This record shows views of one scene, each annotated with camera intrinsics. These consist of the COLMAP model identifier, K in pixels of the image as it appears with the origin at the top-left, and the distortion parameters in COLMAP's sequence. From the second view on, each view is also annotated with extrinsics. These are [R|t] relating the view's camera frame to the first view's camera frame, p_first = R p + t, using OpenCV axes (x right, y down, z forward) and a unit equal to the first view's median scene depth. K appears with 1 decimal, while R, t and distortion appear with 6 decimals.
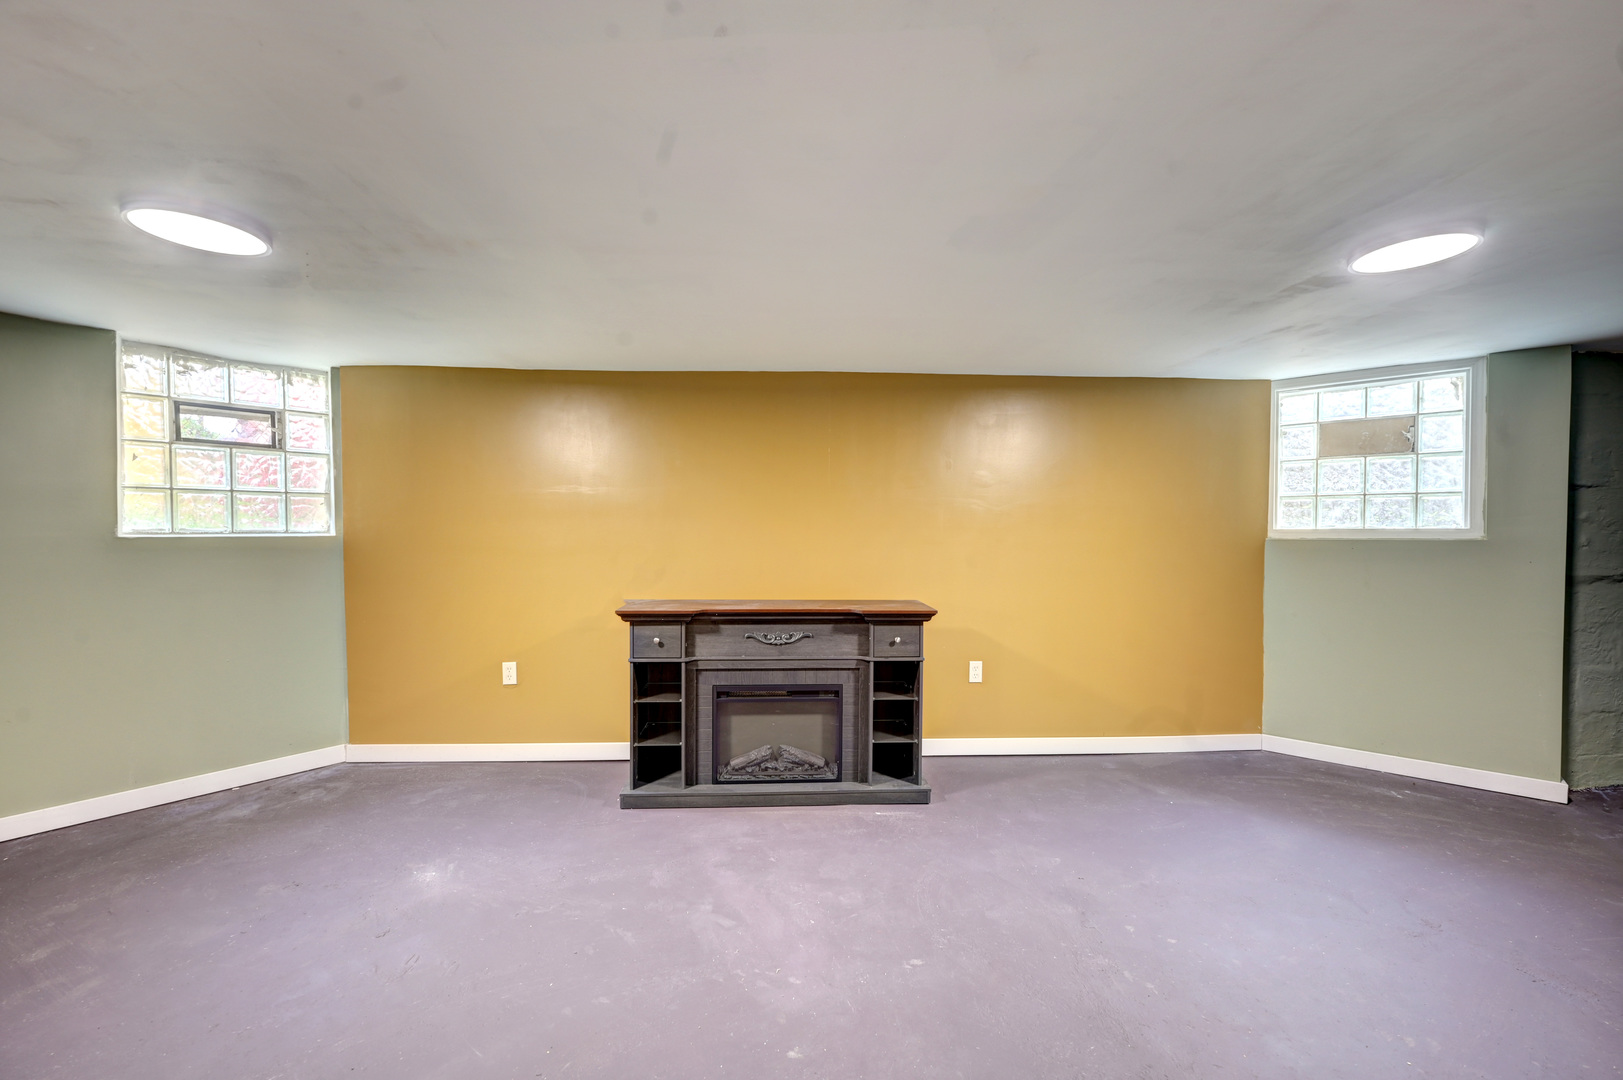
lens RADIAL K [[645.6, 0, 811.5], [0, 645.6, 540.0], [0, 0, 1]] dist [-0.001307, -0.000235]
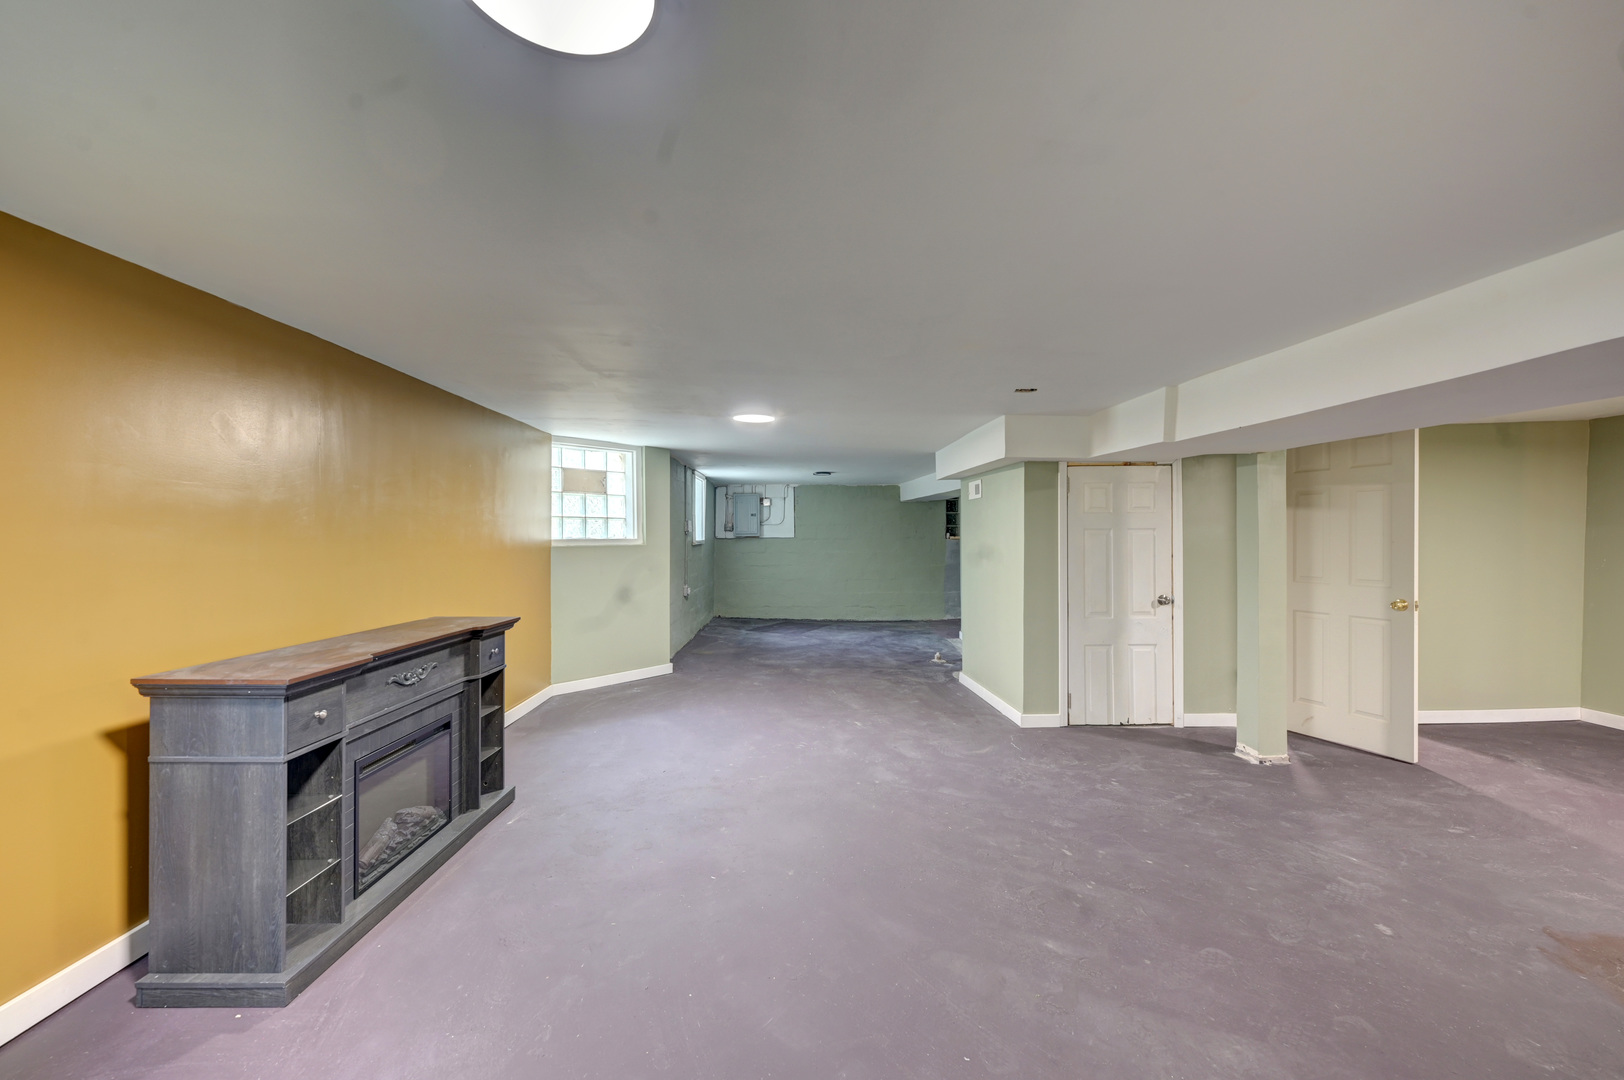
lens RADIAL K [[646.0, 0, 812.0], [0, 646.0, 540.0], [0, 0, 1]] dist [-0.001307, -0.000235]
pose [[0.040074, -0.004461, 0.999187, -0.840863], [0.015735, 0.999869, 0.003833, -0.015275], [-0.999073, 0.015568, 0.040139, 0.455671]]
